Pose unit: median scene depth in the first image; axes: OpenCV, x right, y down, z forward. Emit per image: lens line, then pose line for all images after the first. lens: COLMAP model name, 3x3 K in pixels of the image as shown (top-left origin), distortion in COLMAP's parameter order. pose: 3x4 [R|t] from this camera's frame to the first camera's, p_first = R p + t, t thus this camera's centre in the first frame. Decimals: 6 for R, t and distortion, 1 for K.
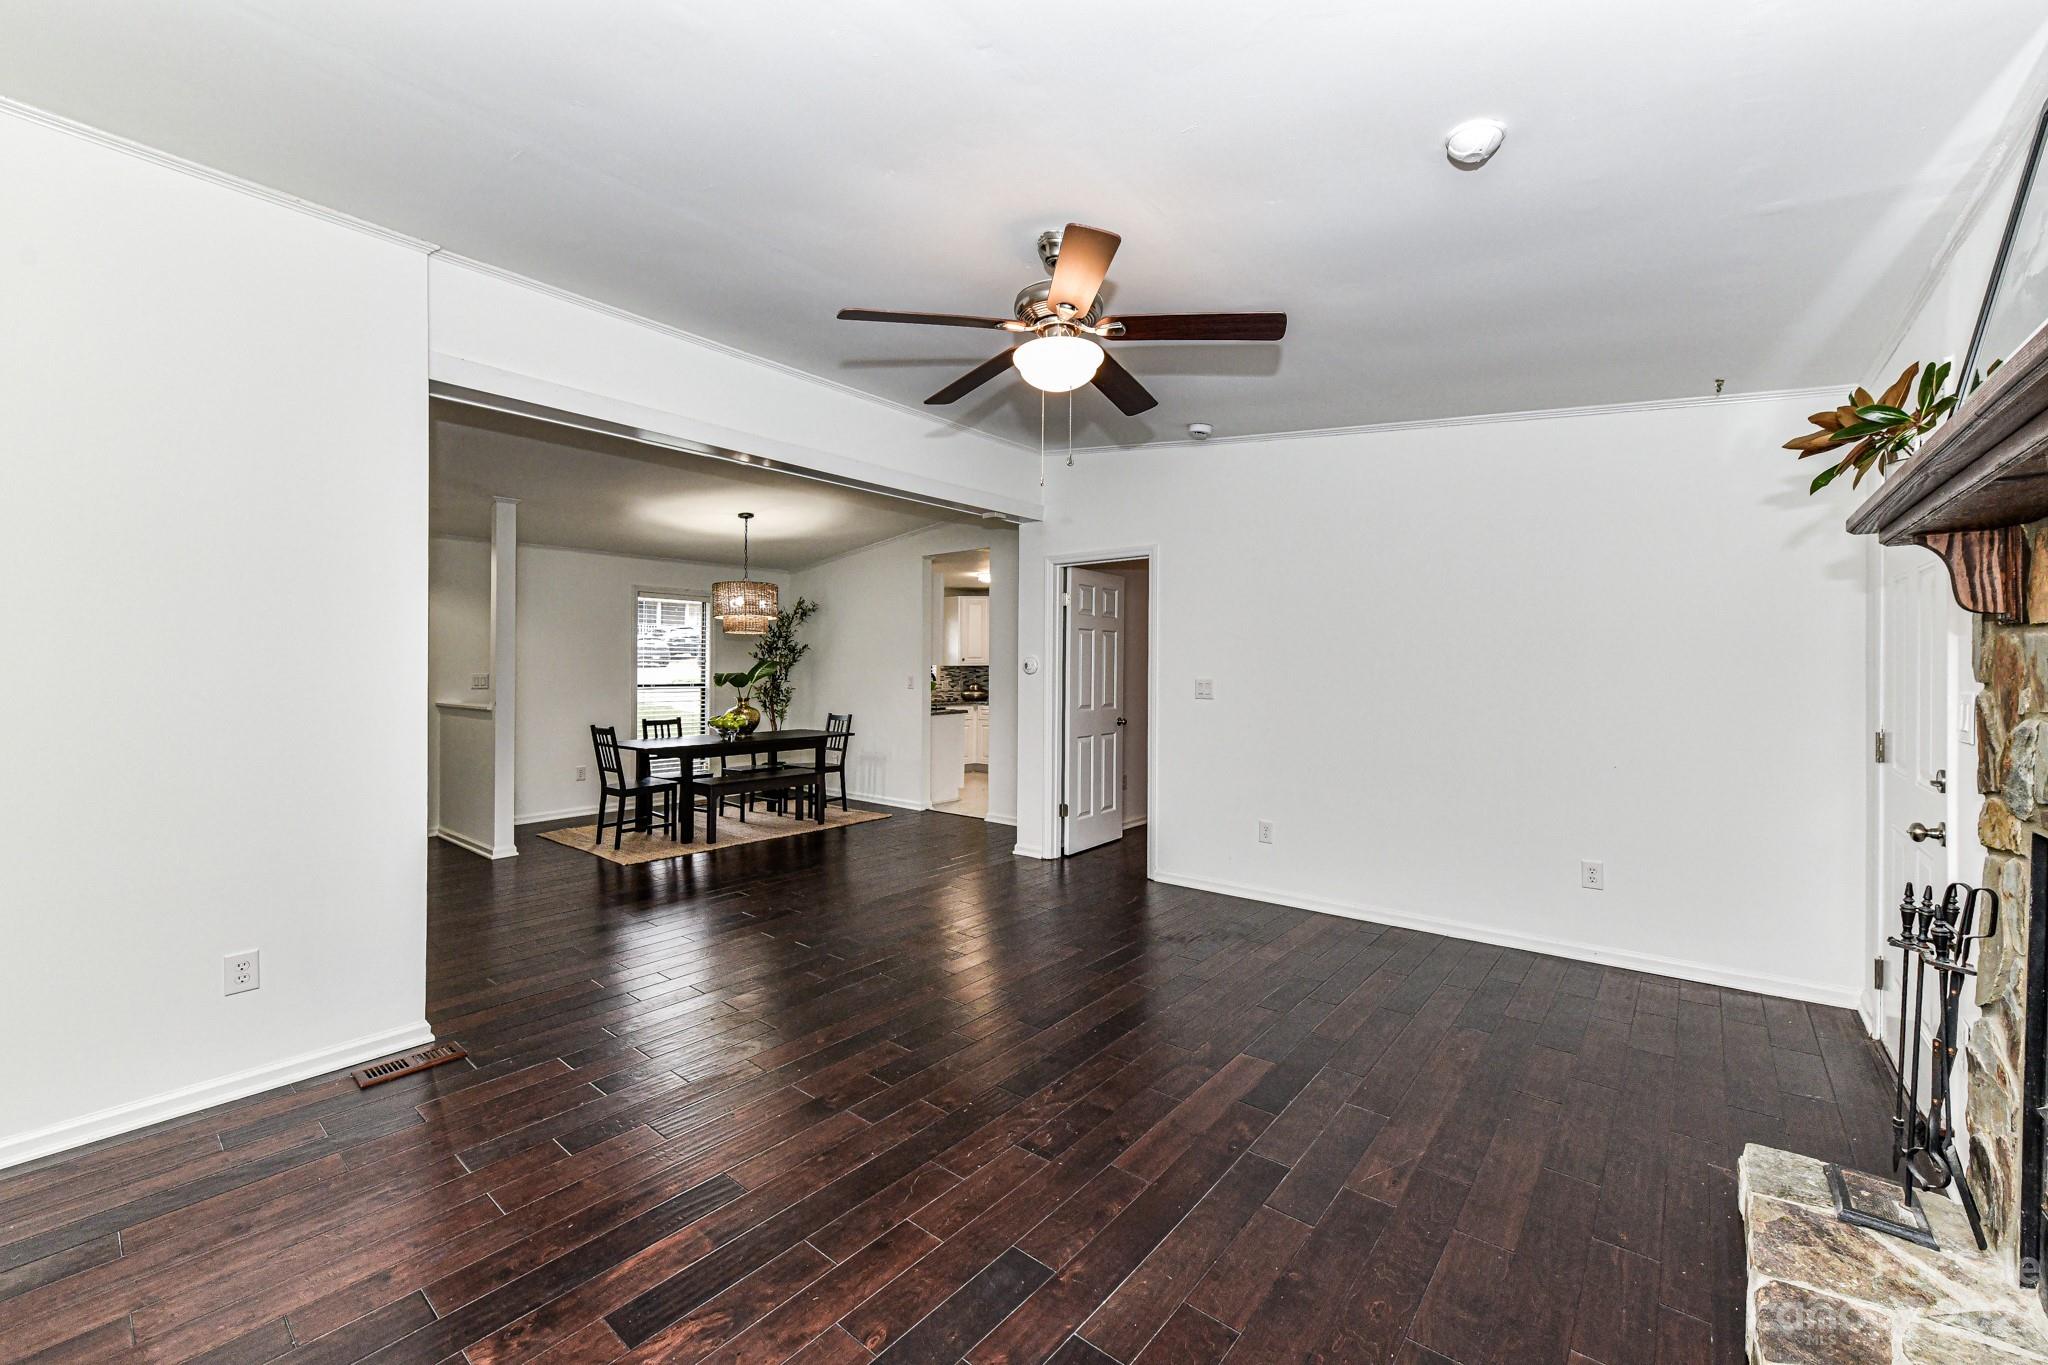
lens RADIAL K [[805.9, 0, 1028.1], [0, 805.9, 677.9], [0, 0, 1]] dist [0.003222, -0.000961]
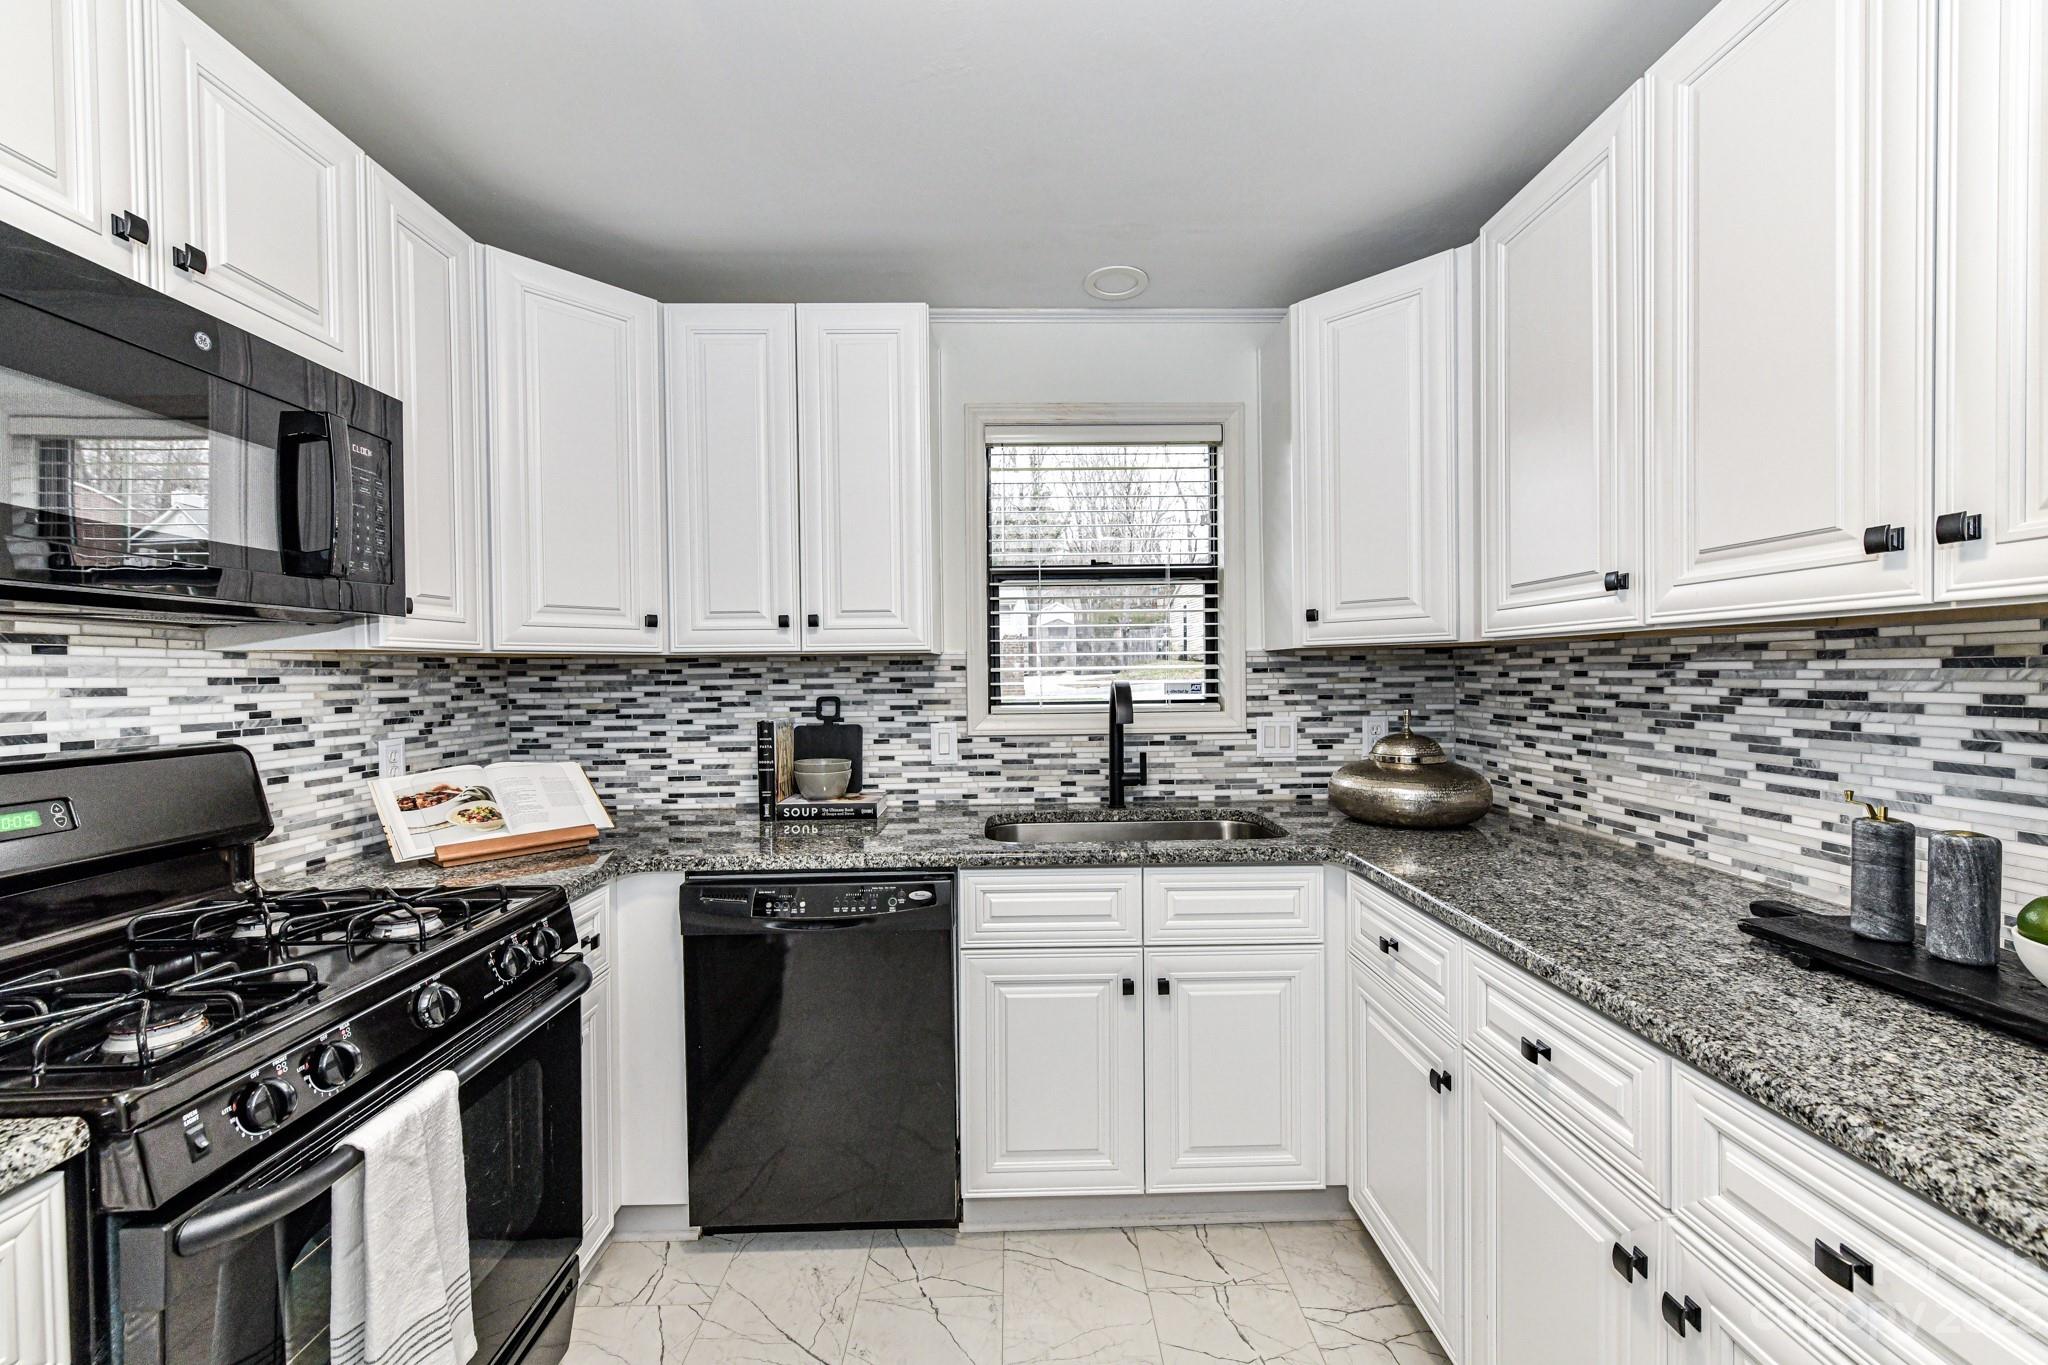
lens RADIAL K [[805.9, 0, 1029.7], [0, 805.9, 683.4], [0, 0, 1]] dist [0.003222, -0.000961]
pose [[0.652836, 0.004415, -0.757486, 0.022149], [0.005350, 0.999931, 0.010438, -0.008425], [0.757480, -0.010867, 0.652768, 0.807506]]
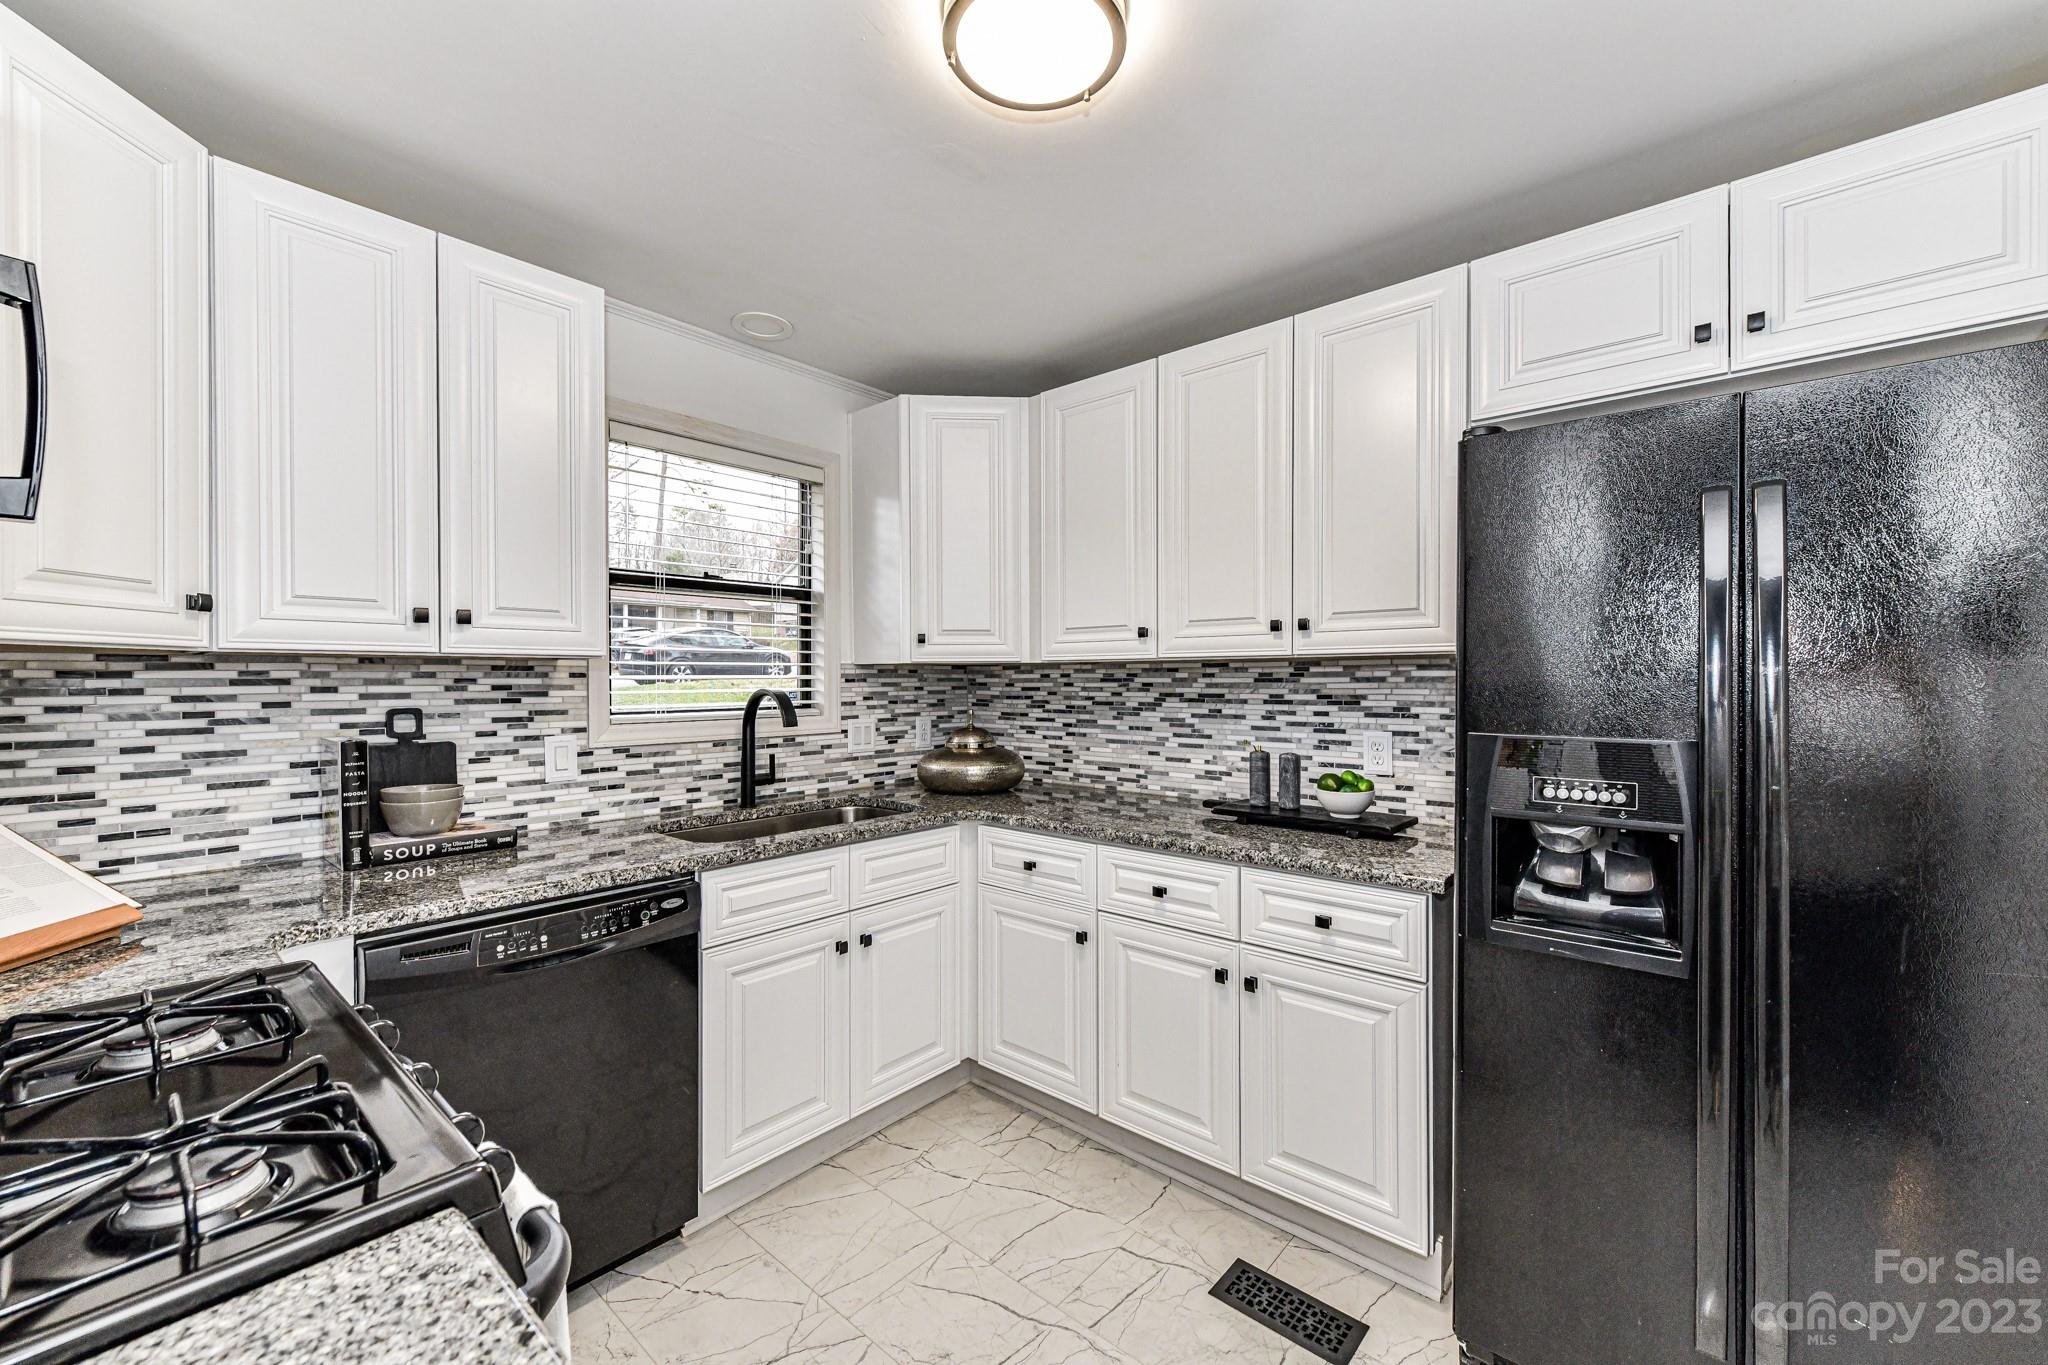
lens RADIAL K [[805.9, 0, 1030.8], [0, 805.9, 681.7], [0, 0, 1]] dist [0.003222, -0.000961]
pose [[0.999769, 0.000287, -0.021496, -0.040031], [-0.000348, 0.999996, -0.002802, -0.008236], [0.021495, 0.002809, 0.999765, 0.734960]]
